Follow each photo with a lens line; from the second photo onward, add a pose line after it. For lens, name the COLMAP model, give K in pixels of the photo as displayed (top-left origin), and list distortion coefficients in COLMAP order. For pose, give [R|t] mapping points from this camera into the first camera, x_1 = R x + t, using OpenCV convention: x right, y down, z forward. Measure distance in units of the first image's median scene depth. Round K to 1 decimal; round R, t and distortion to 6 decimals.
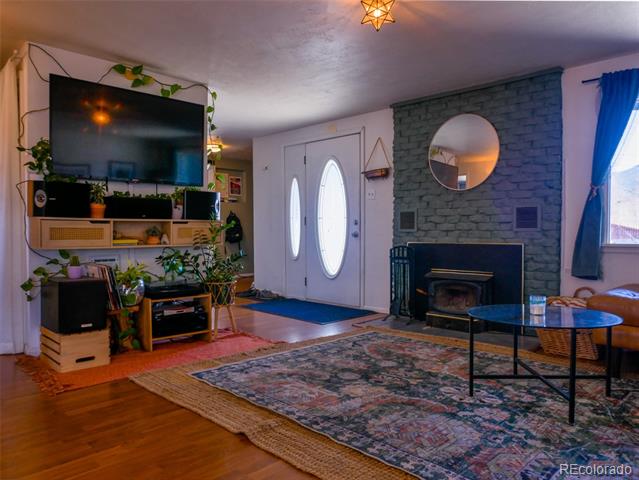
lens RADIAL K [[462.8, 0, 318.3], [0, 462.8, 237.9], [0, 0, 1]] dist [0.003290, -0.000486]
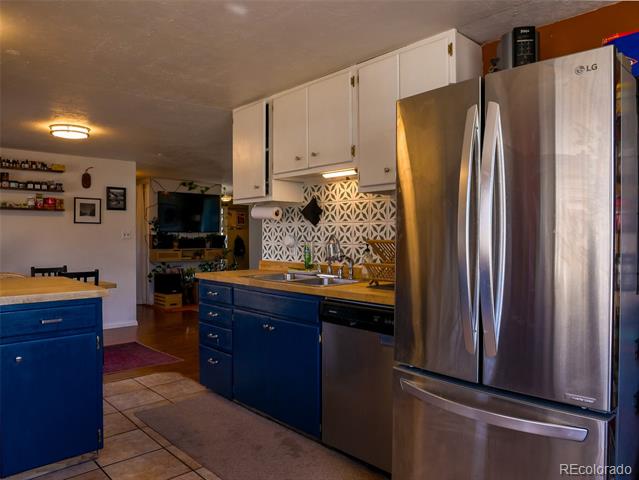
lens RADIAL K [[462.8, 0, 320.4], [0, 462.8, 242.0], [0, 0, 1]] dist [0.003290, -0.000486]
pose [[0.999444, -0.001255, -0.033309, 0.359593], [0.000948, 0.999957, -0.009216, -0.054463], [0.033319, 0.009180, 0.999403, -1.391794]]
